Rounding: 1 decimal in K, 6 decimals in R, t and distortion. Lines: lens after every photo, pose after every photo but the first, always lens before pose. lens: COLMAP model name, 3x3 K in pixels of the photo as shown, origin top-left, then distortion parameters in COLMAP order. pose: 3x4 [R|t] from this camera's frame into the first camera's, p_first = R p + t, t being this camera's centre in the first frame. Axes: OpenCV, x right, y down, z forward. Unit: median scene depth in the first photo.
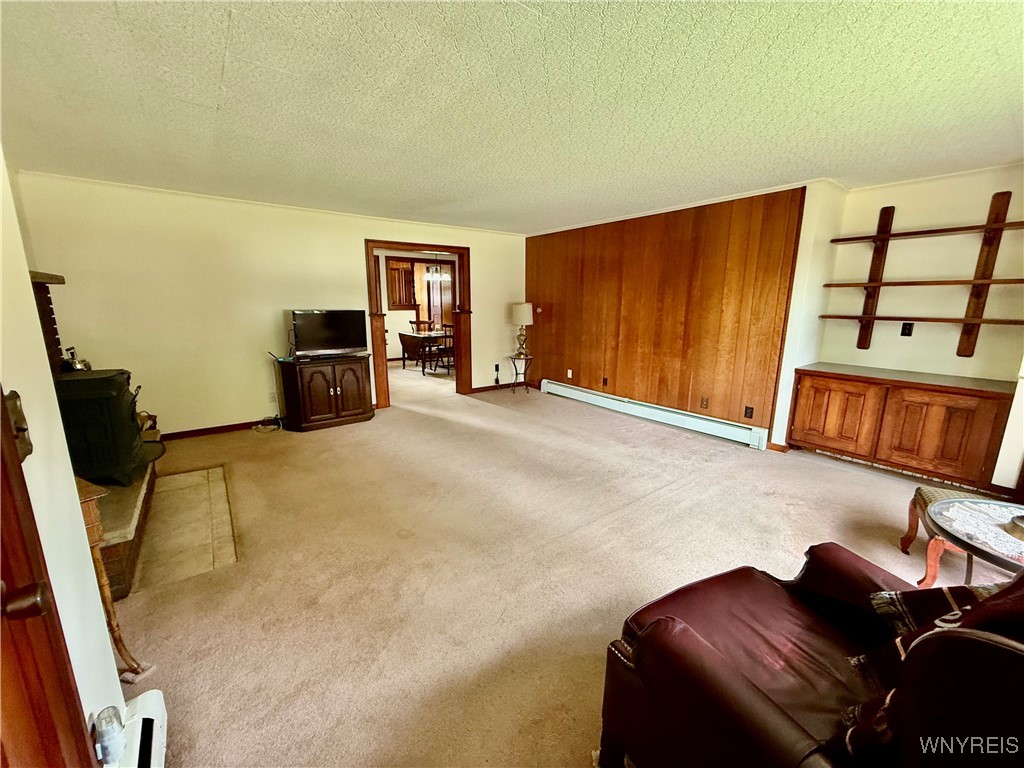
lens RADIAL K [[407.2, 0, 508.2], [0, 407.2, 383.6], [0, 0, 1]] dist [0.002989, -0.000064]
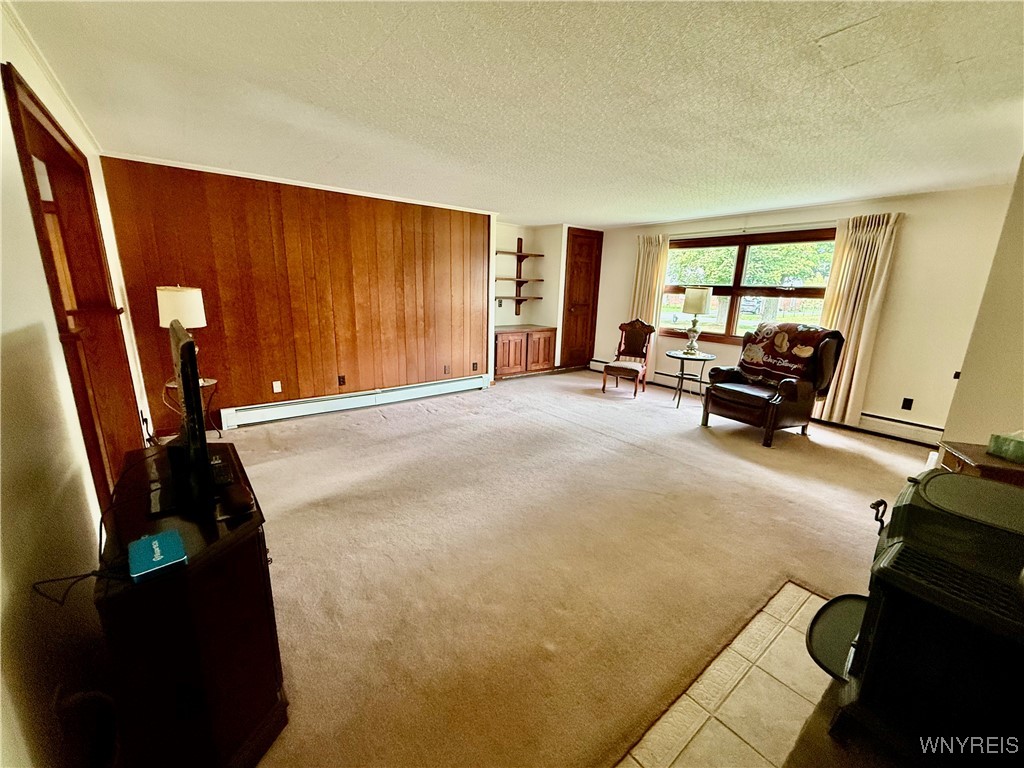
lens RADIAL K [[407.2, 0, 510.1], [0, 407.2, 385.4], [0, 0, 1]] dist [0.002989, -0.000064]
pose [[-0.019683, -0.241427, 0.970219, -0.859644], [0.173488, 0.954862, 0.241125, -0.199747], [-0.984639, 0.173067, 0.023090, 0.900038]]
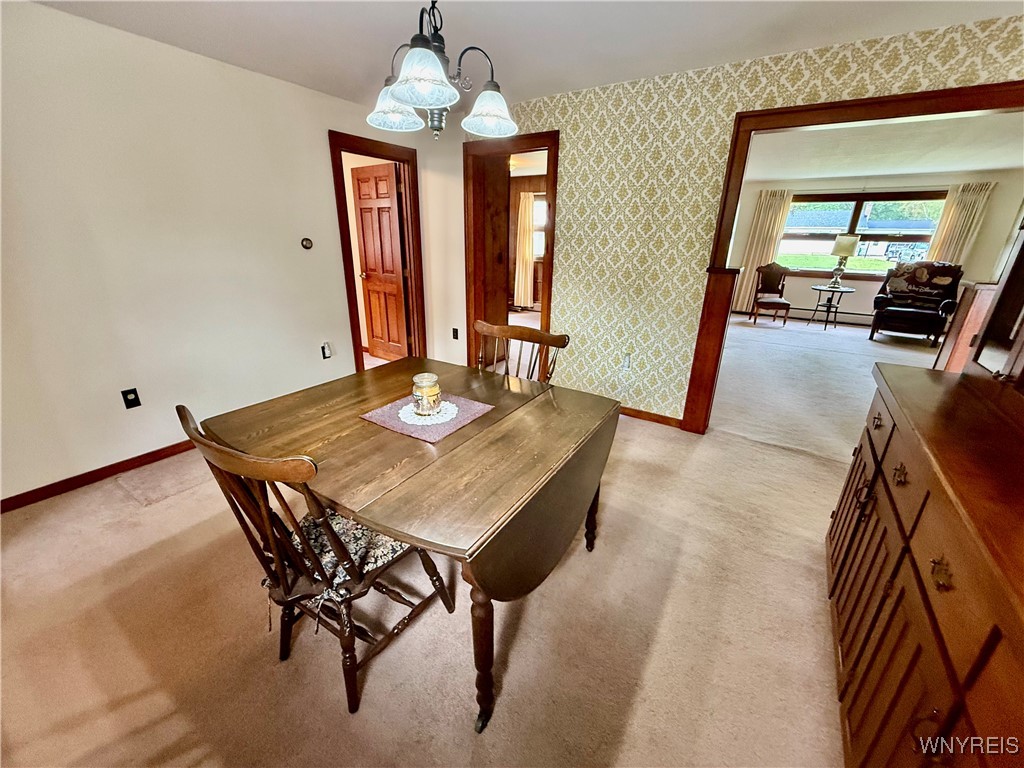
lens RADIAL K [[407.2, 0, 513.1], [0, 407.2, 385.2], [0, 0, 1]] dist [0.002989, -0.000064]
pose [[-0.322453, -0.342365, 0.882502, -0.811102], [0.173683, 0.895074, 0.410703, -0.427257], [-0.930515, 0.285708, -0.229156, 1.981467]]
